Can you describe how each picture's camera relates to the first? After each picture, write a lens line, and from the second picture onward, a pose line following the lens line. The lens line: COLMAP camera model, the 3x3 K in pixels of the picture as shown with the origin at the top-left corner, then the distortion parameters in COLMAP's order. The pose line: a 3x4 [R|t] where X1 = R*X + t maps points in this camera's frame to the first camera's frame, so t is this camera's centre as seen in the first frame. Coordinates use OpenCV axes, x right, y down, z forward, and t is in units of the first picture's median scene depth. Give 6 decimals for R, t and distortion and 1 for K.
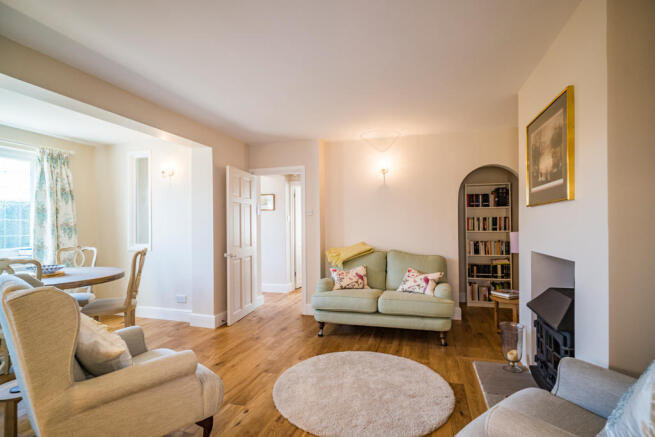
lens RADIAL K [[330.6, 0, 327.1], [0, 330.6, 221.9], [0, 0, 1]] dist [-0.002941, 0.001127]
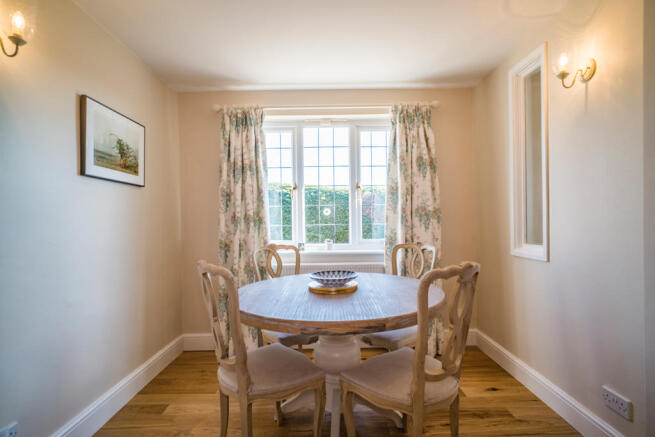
lens RADIAL K [[330.6, 0, 327.1], [0, 330.6, 221.9], [0, 0, 1]] dist [-0.002941, 0.001127]
pose [[0.285437, 0.011775, -0.958325, -0.206736], [0.016799, 0.999709, 0.017287, 0.021252], [0.958250, -0.021034, 0.285156, 0.667137]]
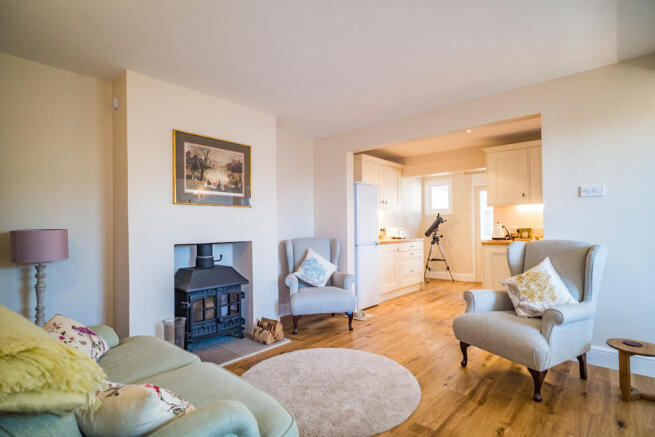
lens RADIAL K [[330.6, 0, 327.1], [0, 330.6, 221.9], [0, 0, 1]] dist [-0.002941, 0.001127]
pose [[-0.909659, 0.027873, 0.414420, -0.205206], [0.016222, 0.999369, -0.031608, 0.037749], [-0.415039, -0.022030, -0.909537, 1.243340]]
